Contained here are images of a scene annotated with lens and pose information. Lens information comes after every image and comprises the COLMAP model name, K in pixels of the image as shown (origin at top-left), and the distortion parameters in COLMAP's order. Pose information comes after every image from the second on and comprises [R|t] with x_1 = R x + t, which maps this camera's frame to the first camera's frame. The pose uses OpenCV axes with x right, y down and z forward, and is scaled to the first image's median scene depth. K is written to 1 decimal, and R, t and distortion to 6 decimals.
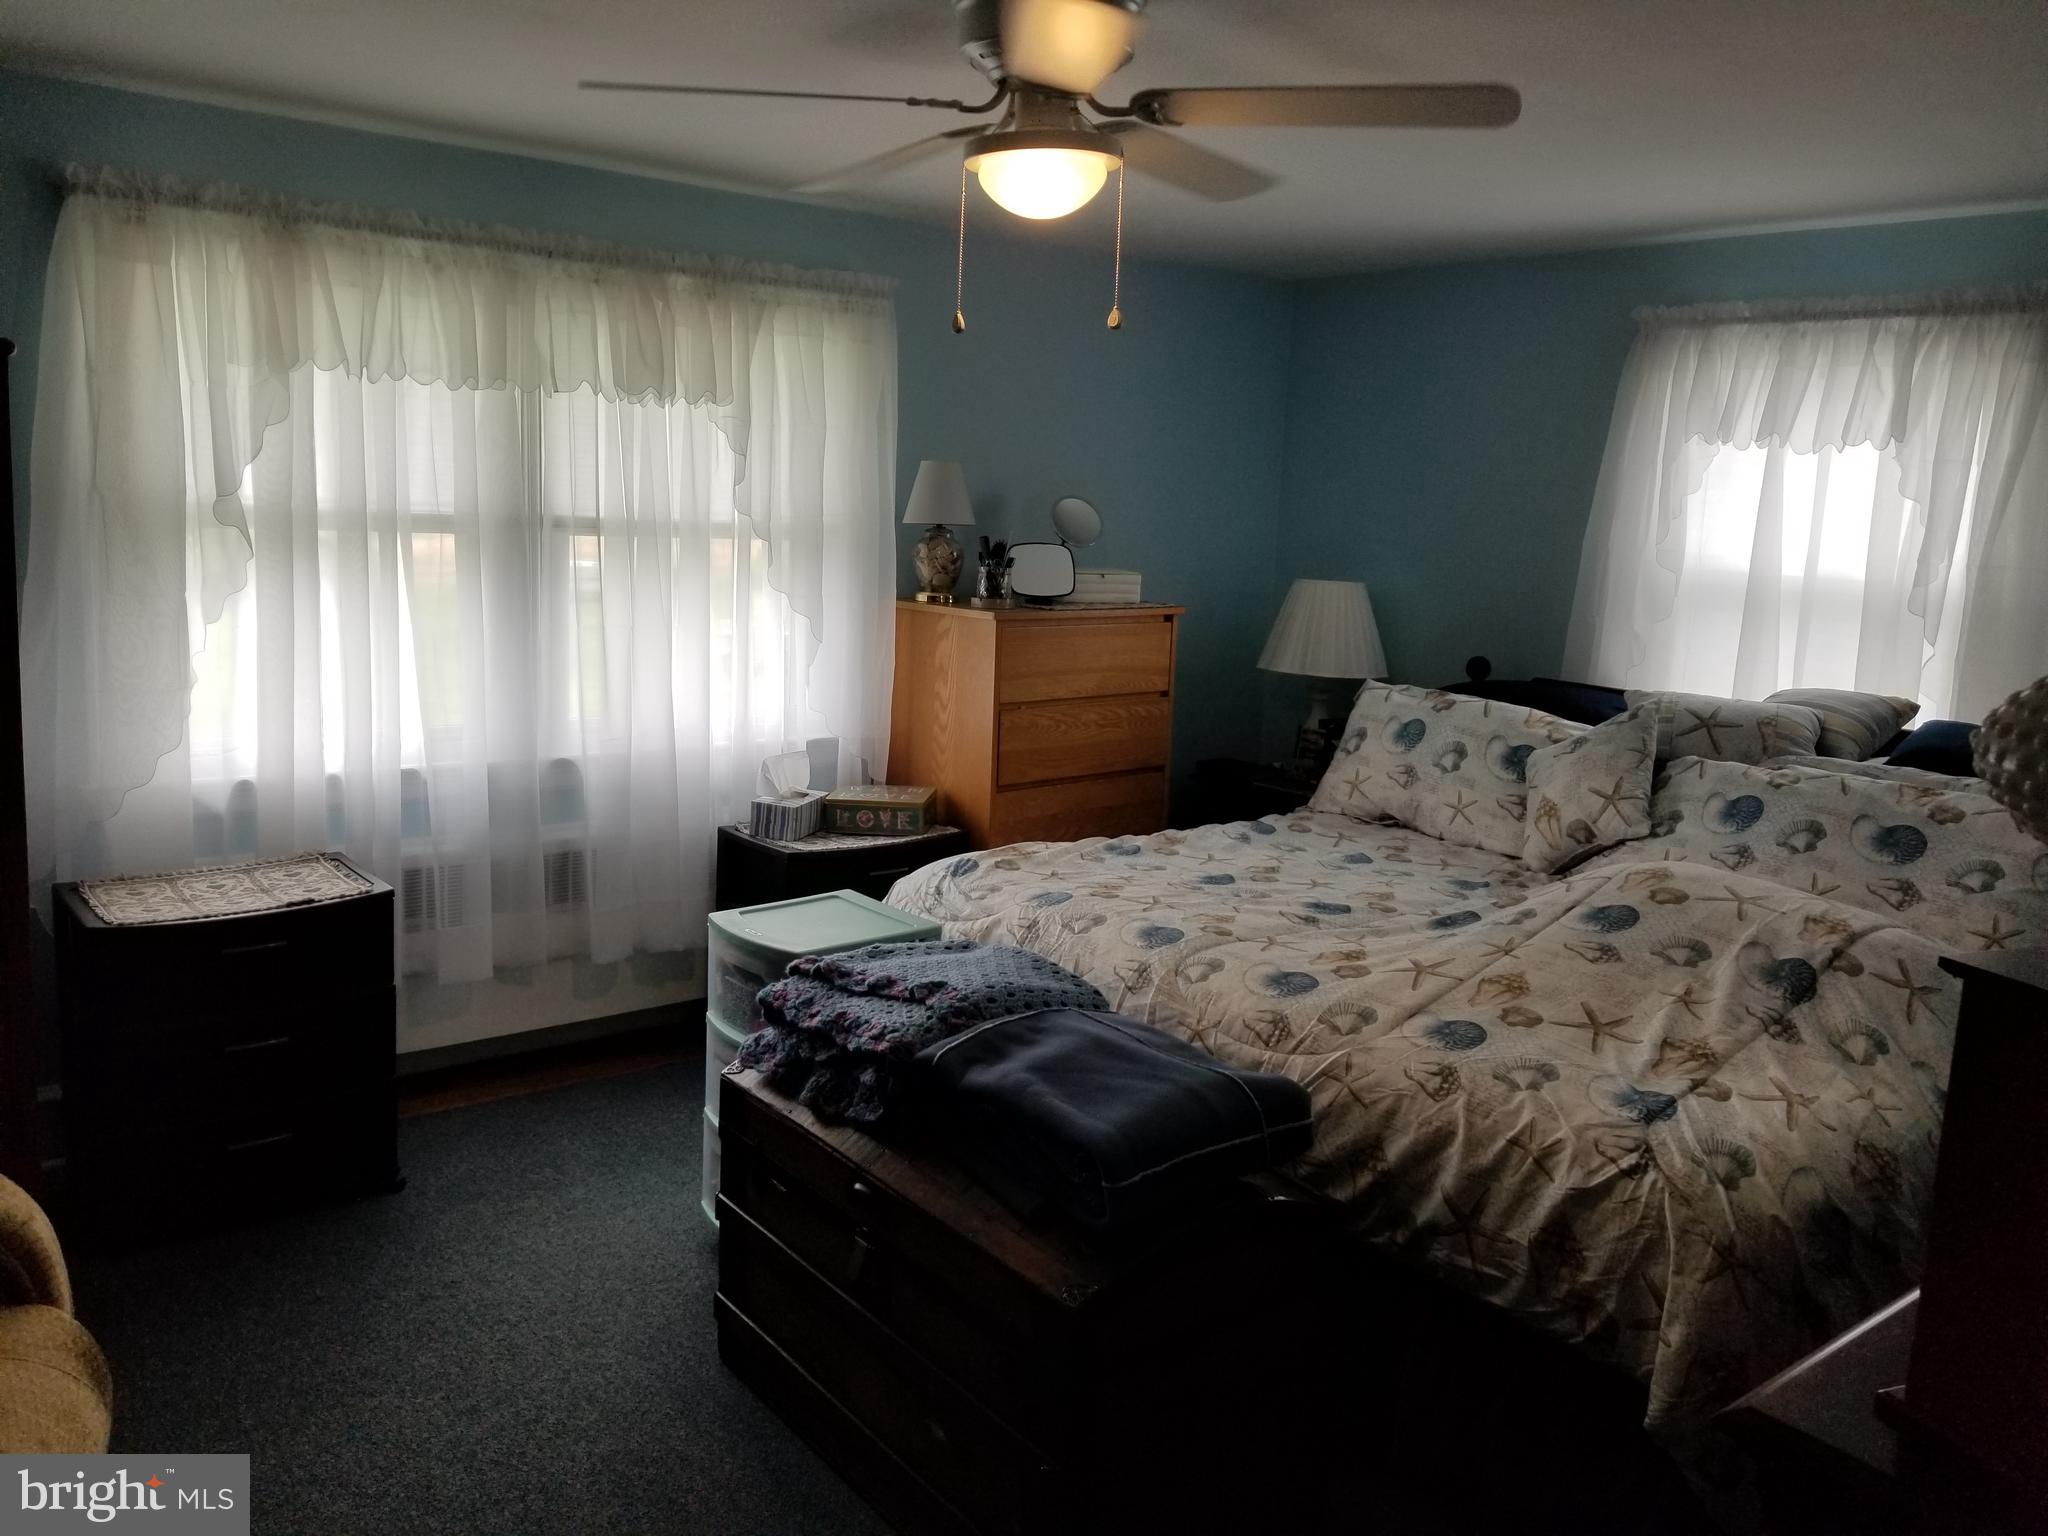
lens RADIAL K [[1619.8, 0, 994.7], [0, 1619.8, 730.8], [0, 0, 1]] dist [0.077589, -0.092074]
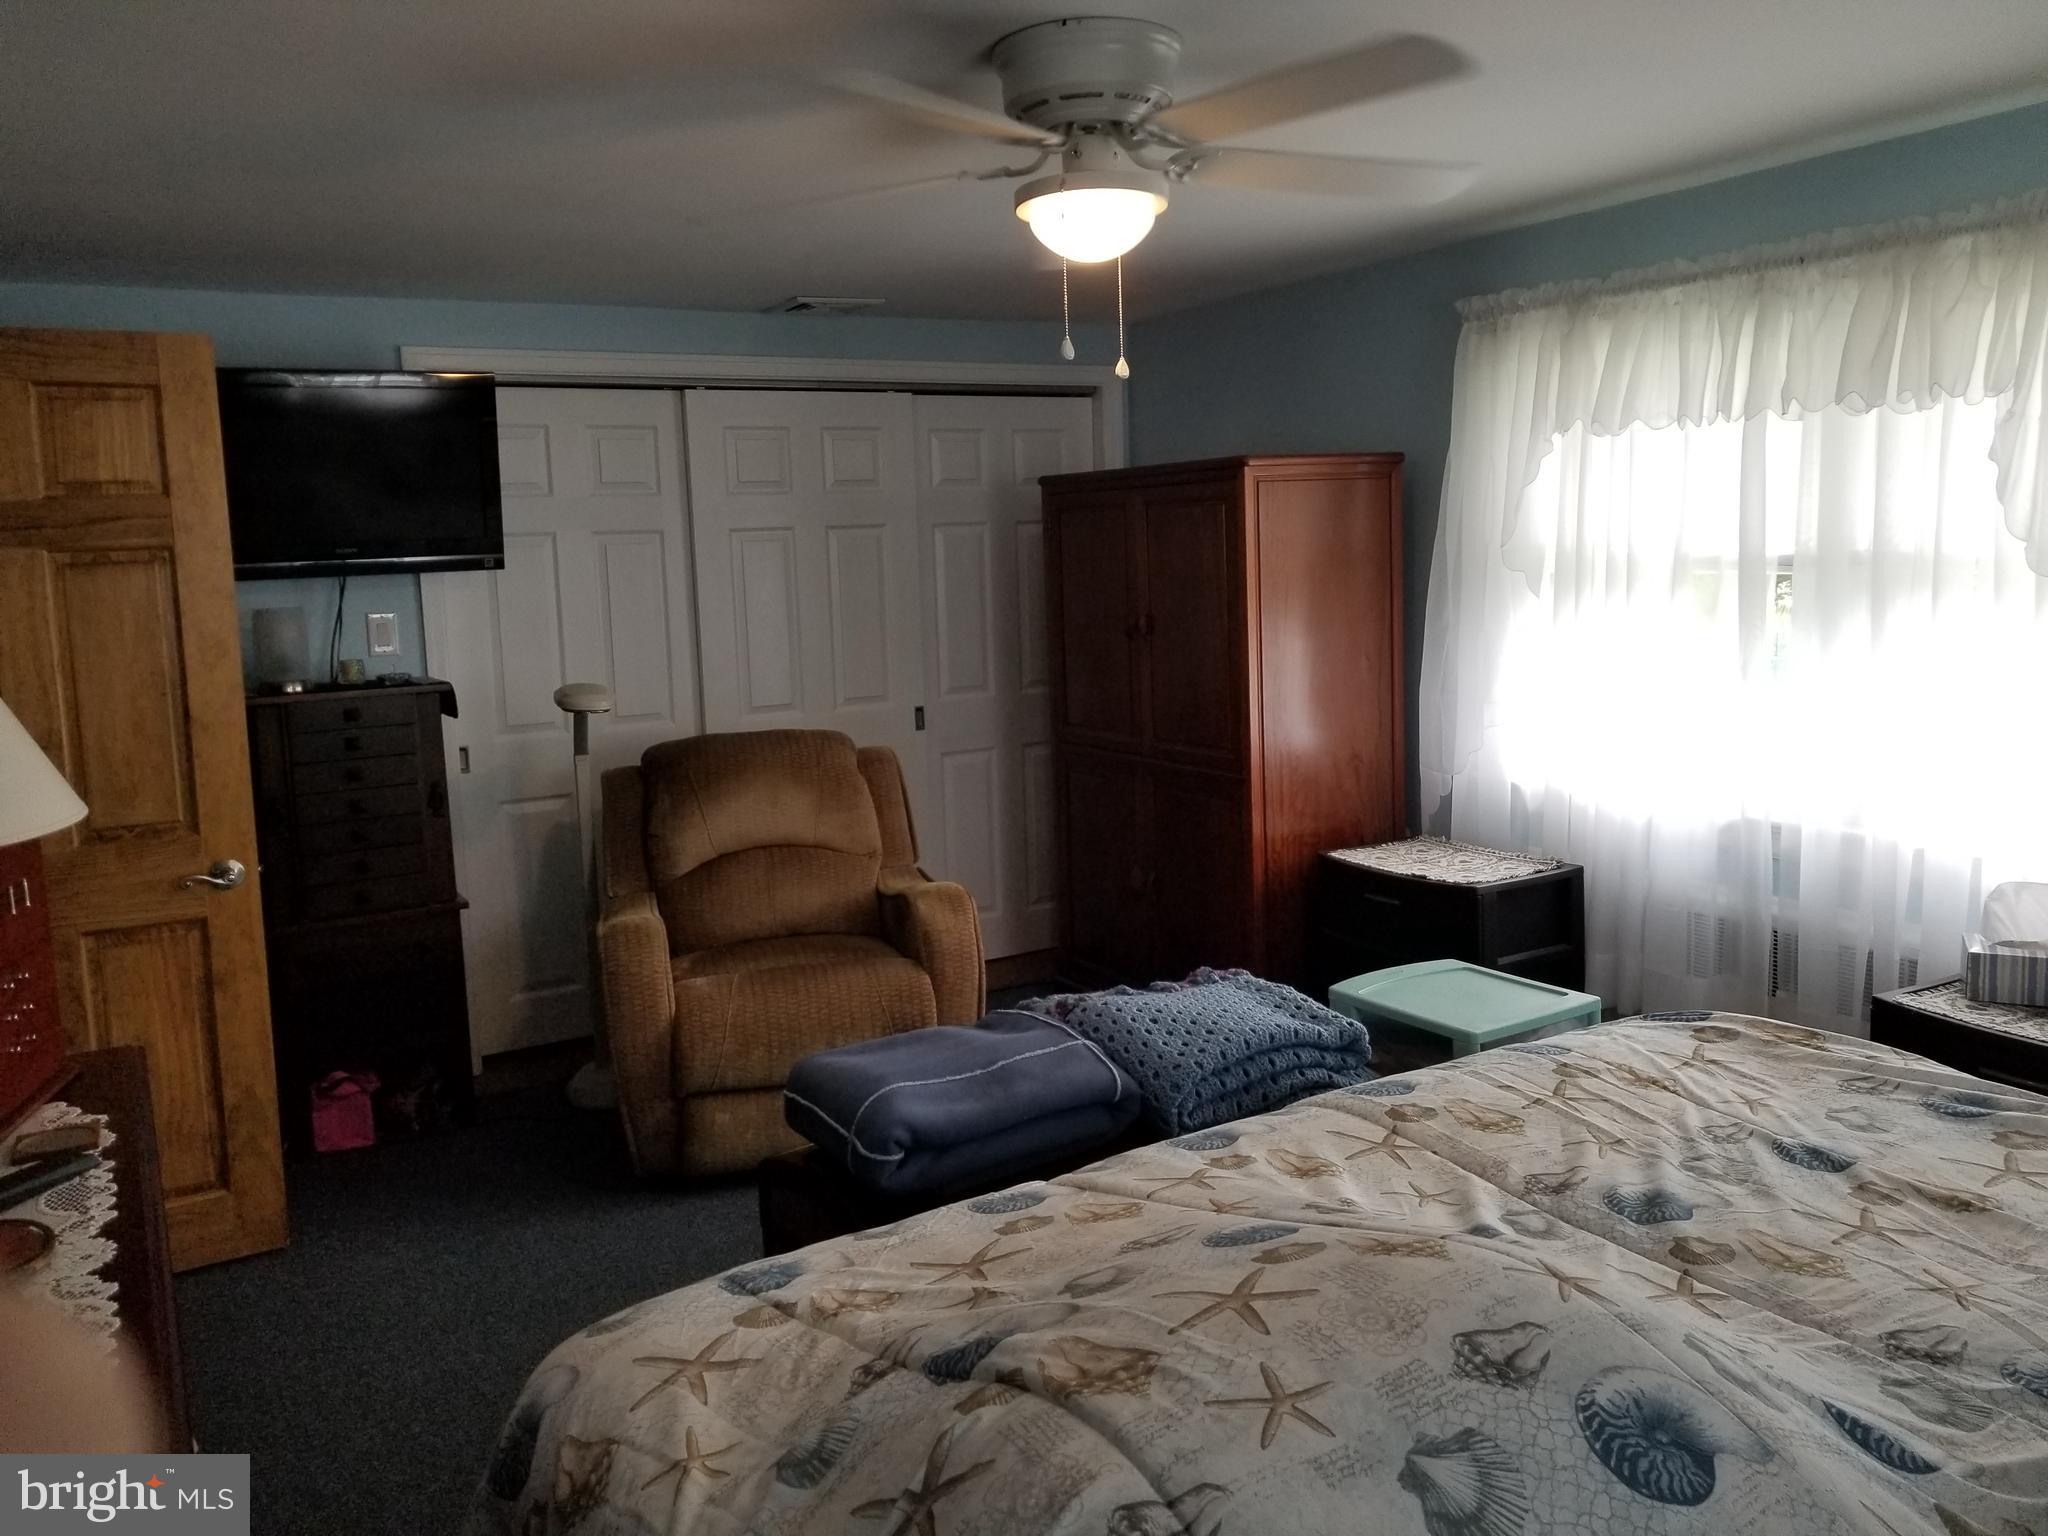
lens RADIAL K [[1619.8, 0, 994.7], [0, 1619.8, 730.8], [0, 0, 1]] dist [0.077589, -0.092074]
pose [[-0.154262, 0.092763, -0.983666, 0.798494], [-0.112310, 0.987484, 0.110736, -0.098513], [0.981626, 0.127558, -0.141913, 0.820933]]
